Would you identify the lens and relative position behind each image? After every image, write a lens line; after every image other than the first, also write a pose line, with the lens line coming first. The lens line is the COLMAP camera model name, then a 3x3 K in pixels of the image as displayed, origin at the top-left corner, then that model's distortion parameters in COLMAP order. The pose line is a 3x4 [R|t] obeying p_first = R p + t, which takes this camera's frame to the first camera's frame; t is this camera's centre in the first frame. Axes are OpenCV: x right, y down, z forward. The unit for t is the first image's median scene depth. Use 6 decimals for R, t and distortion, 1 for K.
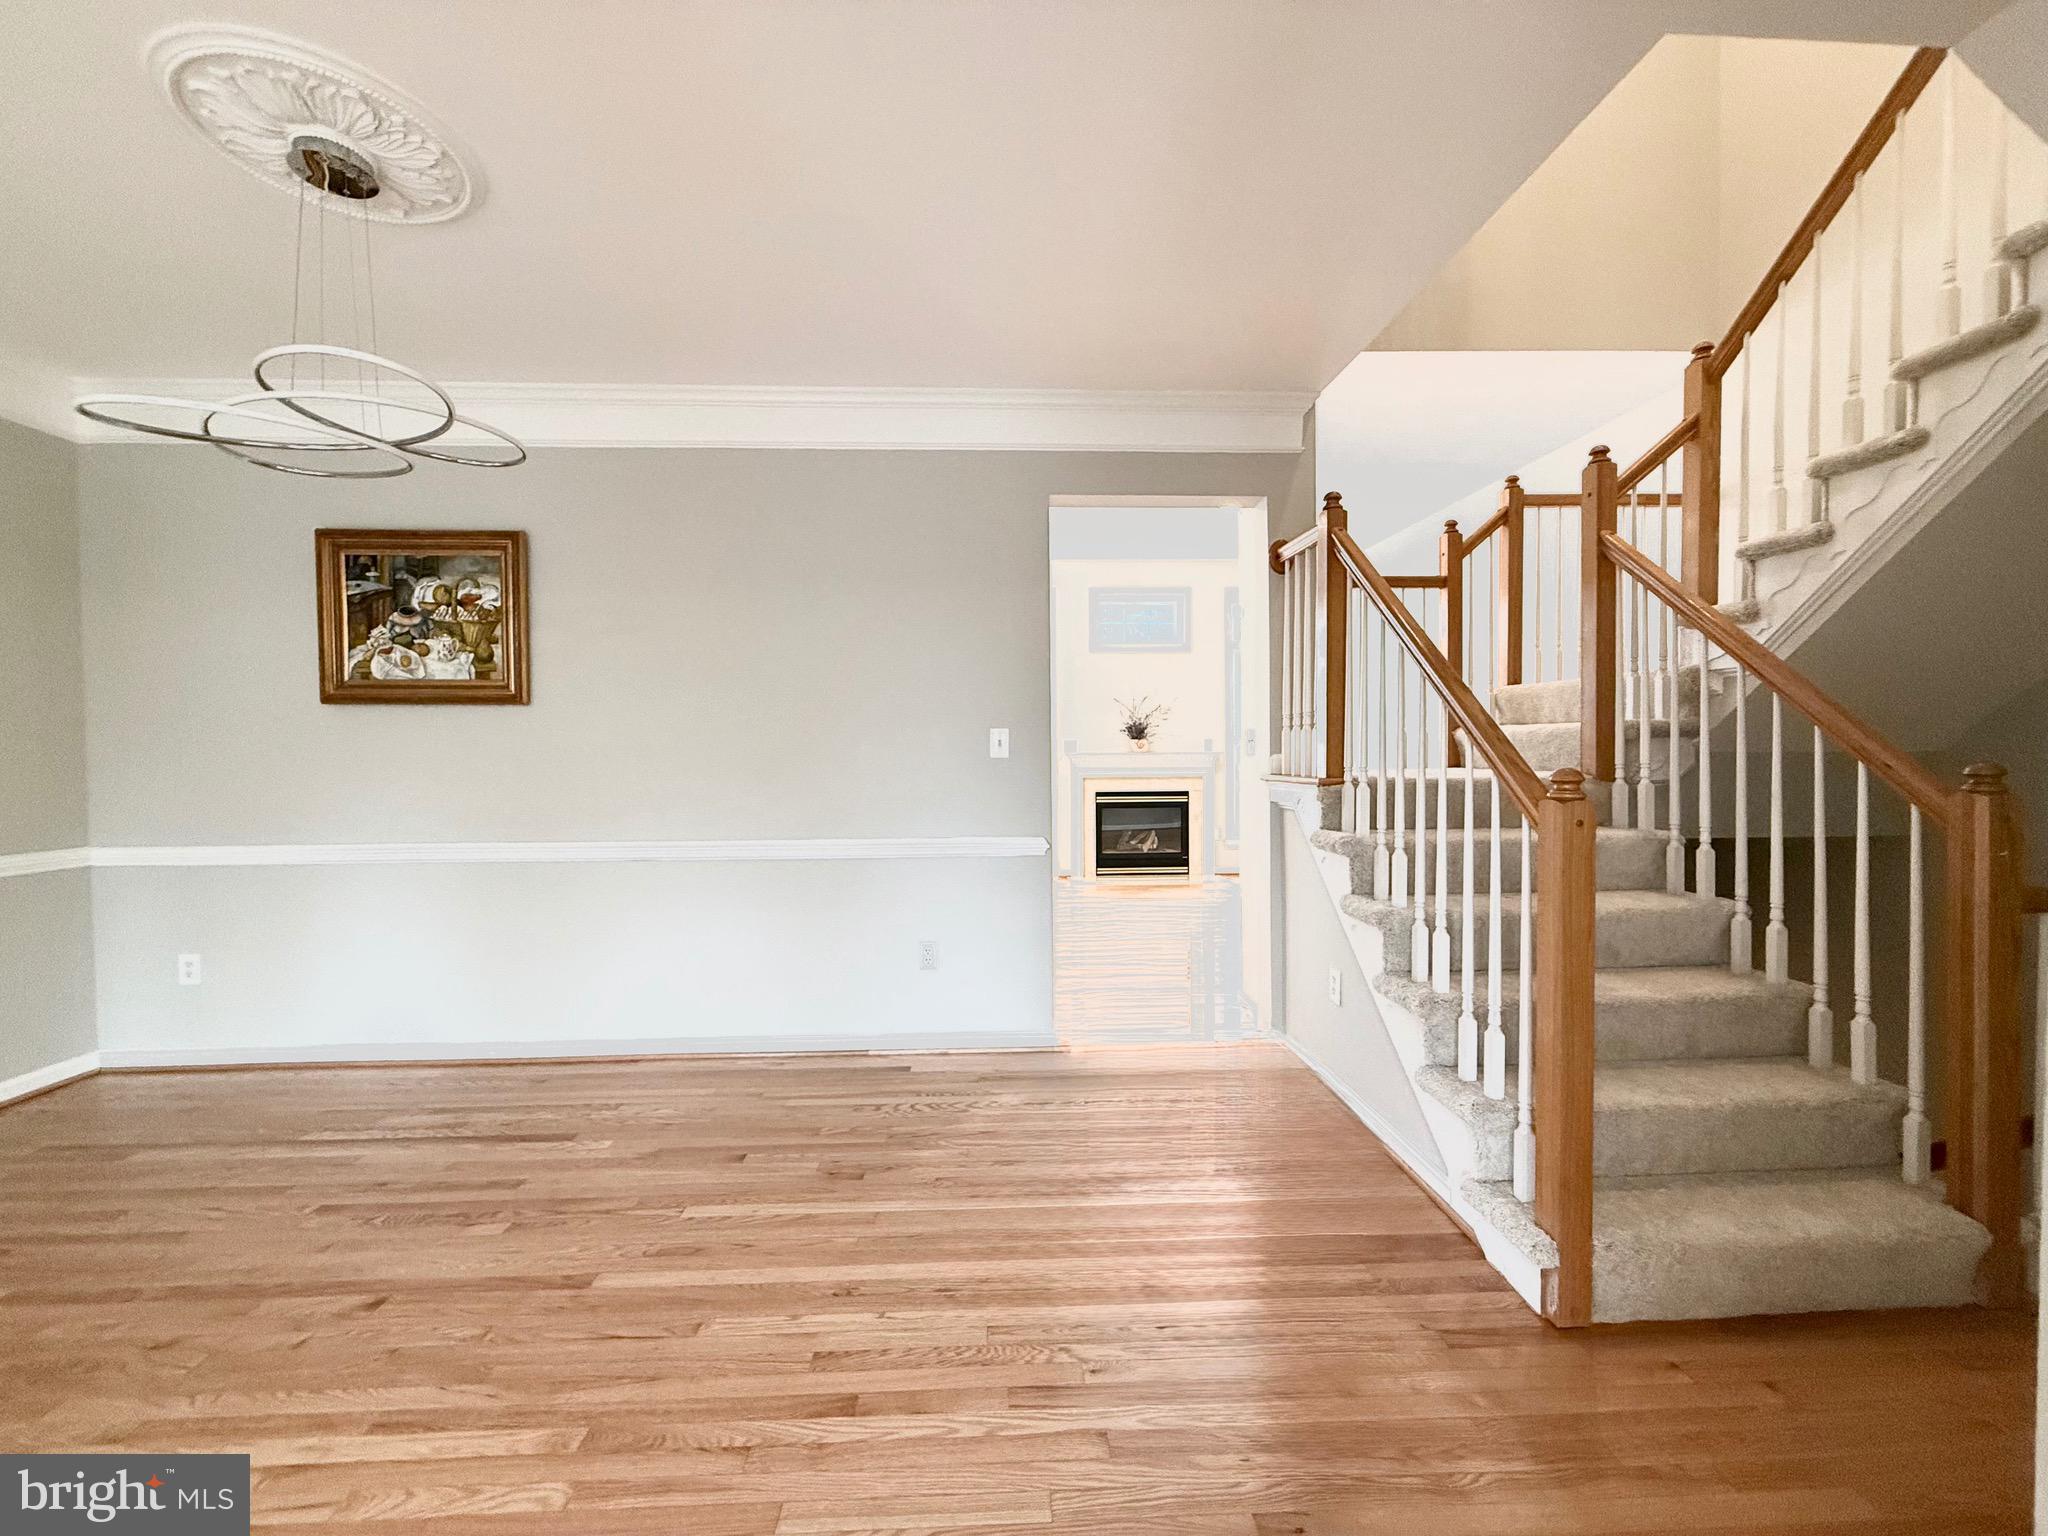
lens RADIAL K [[812.2, 0, 1024.0], [0, 812.2, 768.0], [0, 0, 1]] dist [-0.001005, -0.000097]
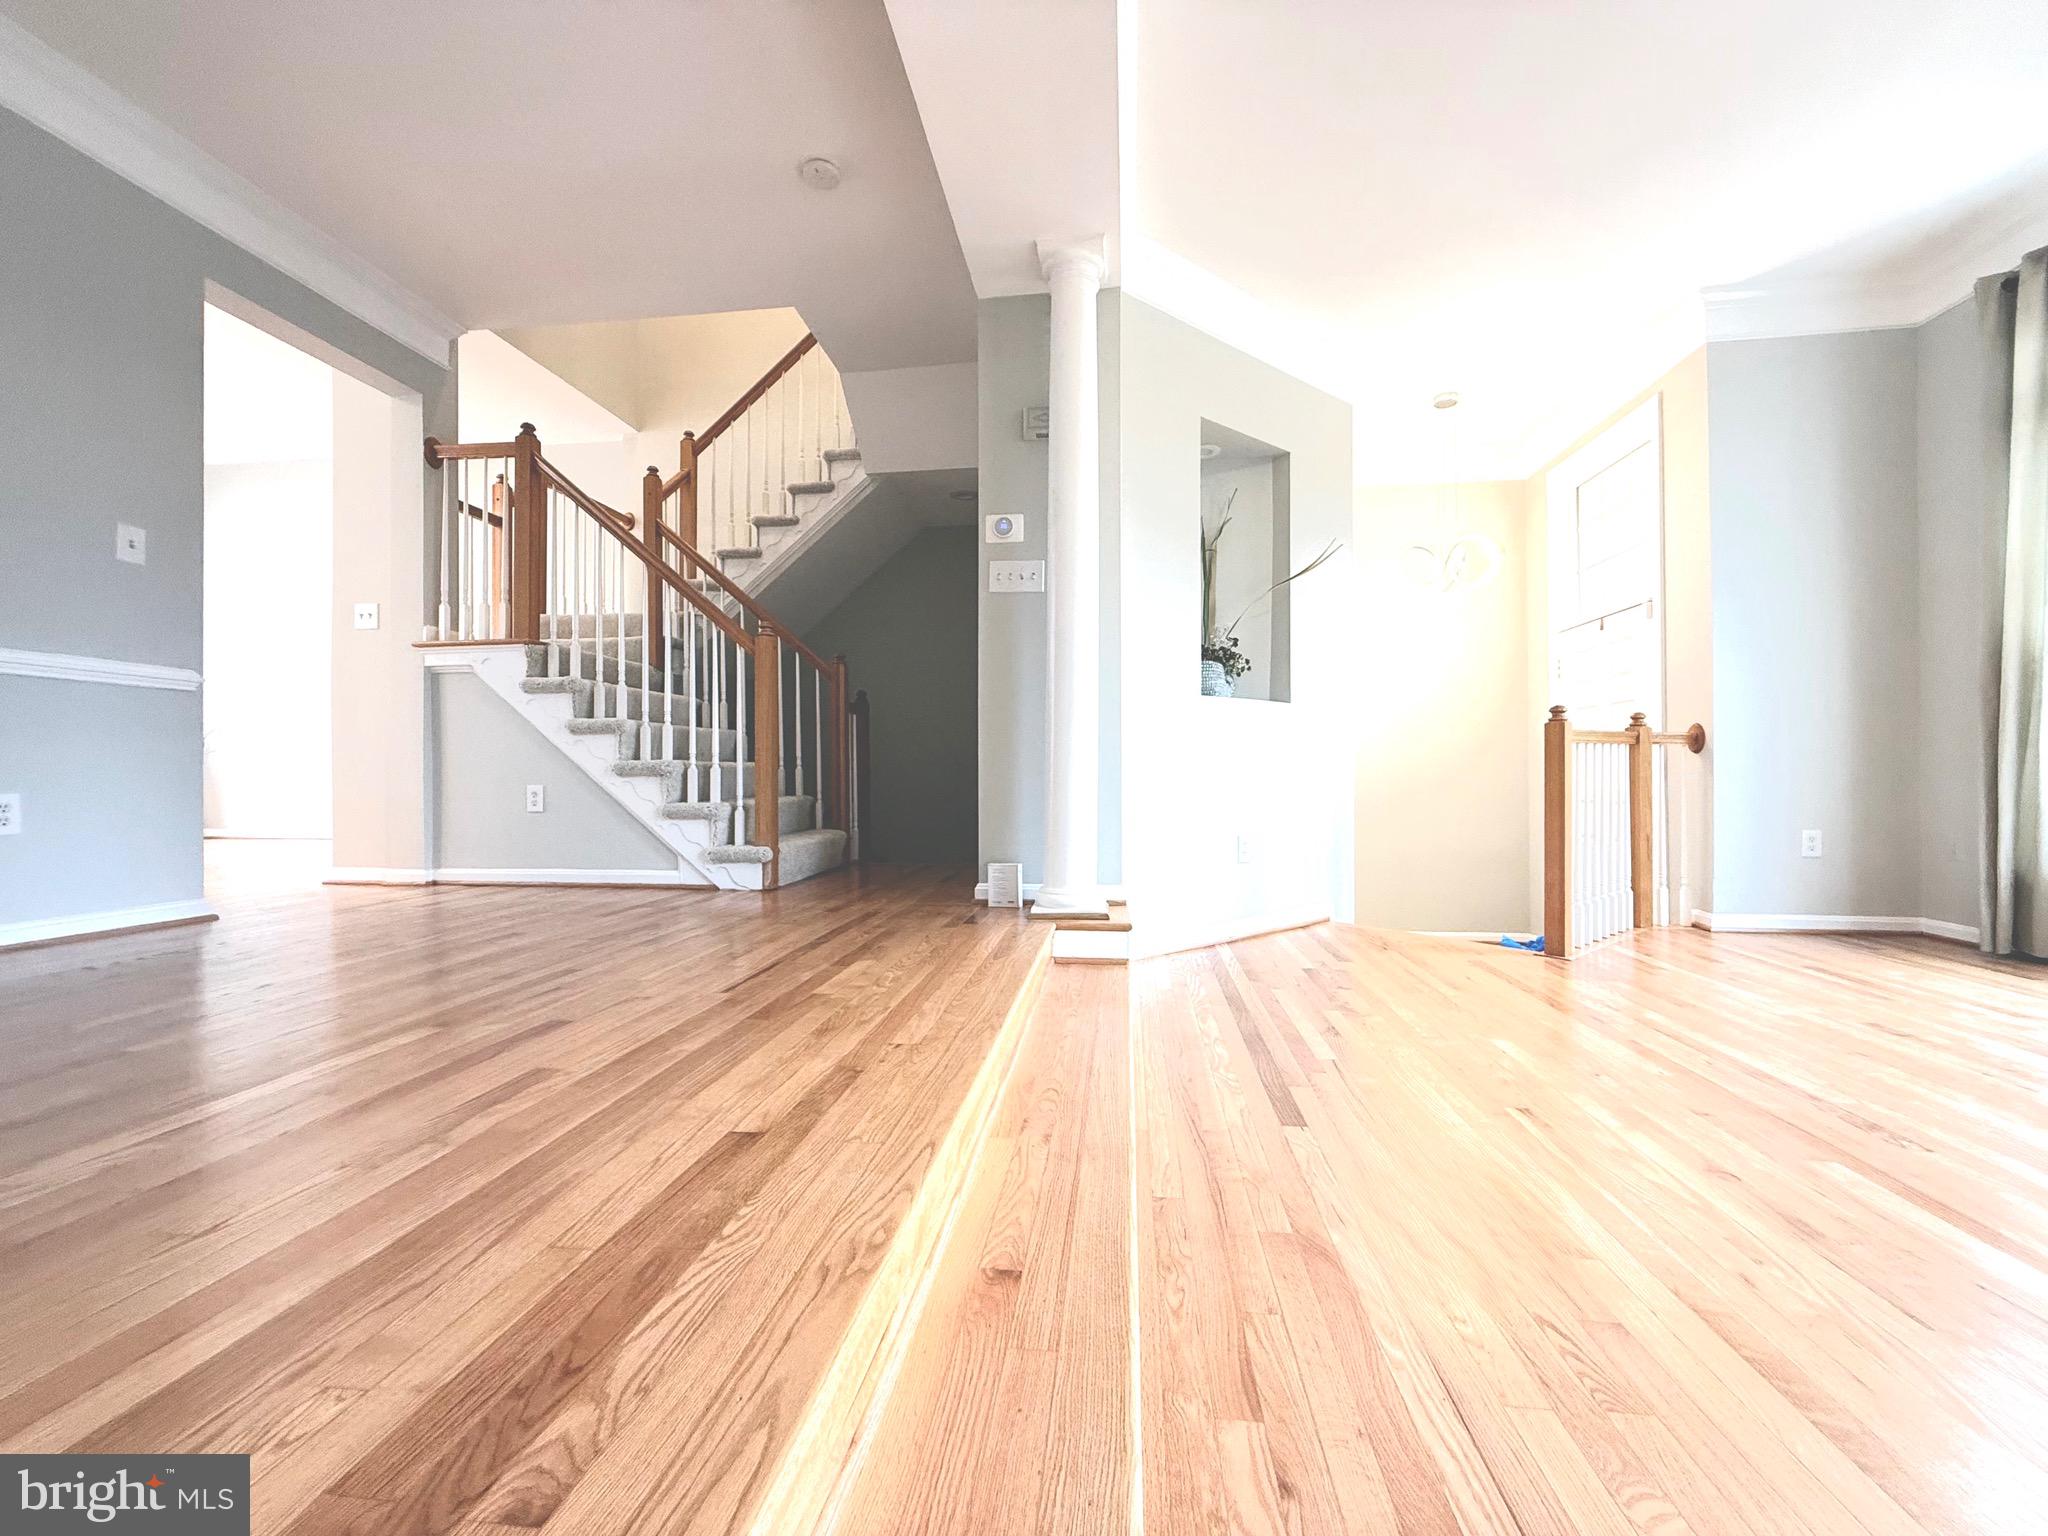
lens RADIAL K [[812.2, 0, 1024.0], [0, 812.2, 768.0], [0, 0, 1]] dist [-0.001005, -0.000097]
pose [[0.179152, 0.017430, 0.983667, -0.797895], [0.026434, 0.999397, -0.022523, 0.281671], [-0.983466, 0.030037, 0.178583, -0.009645]]
